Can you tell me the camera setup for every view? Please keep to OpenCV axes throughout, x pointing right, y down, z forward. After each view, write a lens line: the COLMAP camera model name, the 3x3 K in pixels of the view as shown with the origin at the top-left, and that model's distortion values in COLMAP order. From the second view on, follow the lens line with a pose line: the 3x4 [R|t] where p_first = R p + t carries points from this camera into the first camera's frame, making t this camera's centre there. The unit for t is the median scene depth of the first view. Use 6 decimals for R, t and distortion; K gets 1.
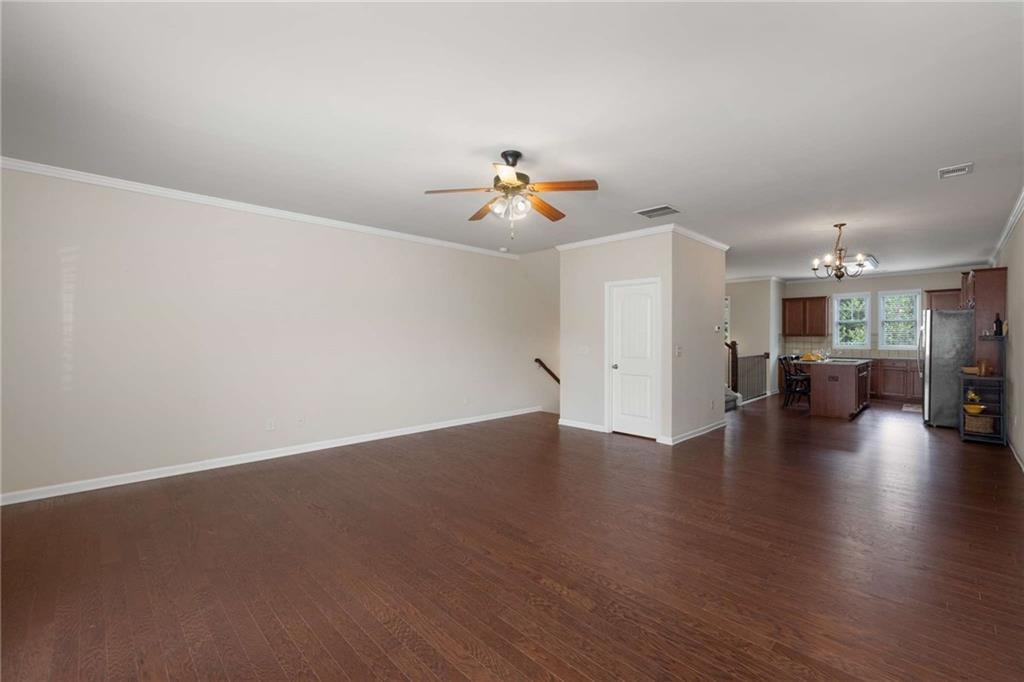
lens RADIAL K [[439.9, 0, 509.3], [0, 439.9, 337.8], [0, 0, 1]] dist [-0.000322, -0.000140]
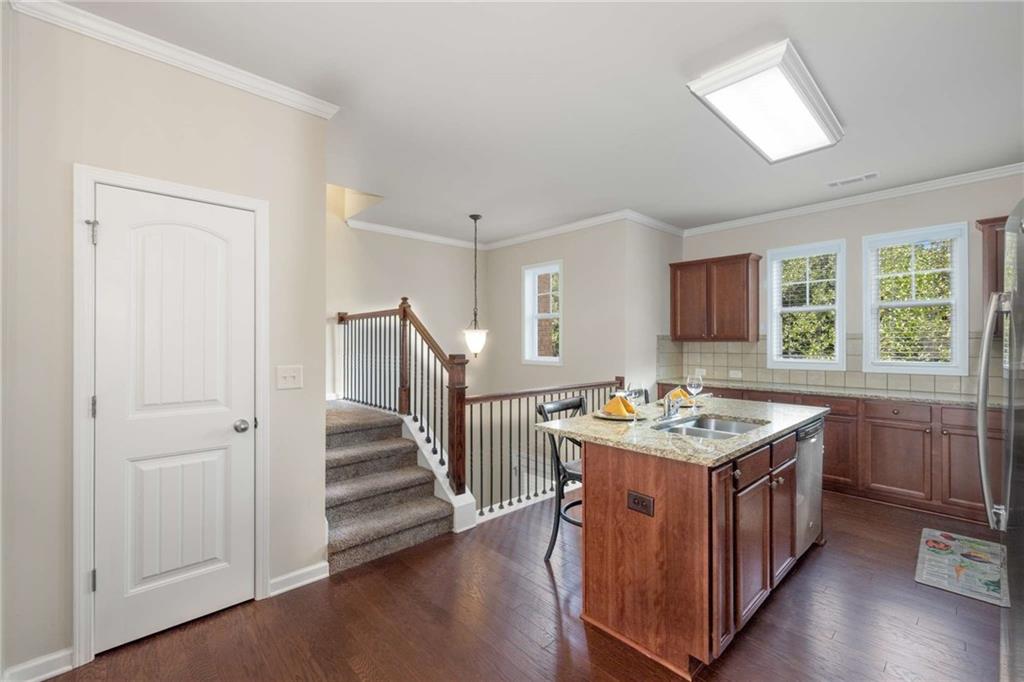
lens RADIAL K [[439.9, 0, 509.3], [0, 439.9, 337.8], [0, 0, 1]] dist [-0.000322, -0.000140]
pose [[0.998527, -0.001423, -0.054236, 0.542024], [0.000740, 0.999920, -0.012610, -0.001191], [0.054249, 0.012551, 0.998449, 0.579789]]
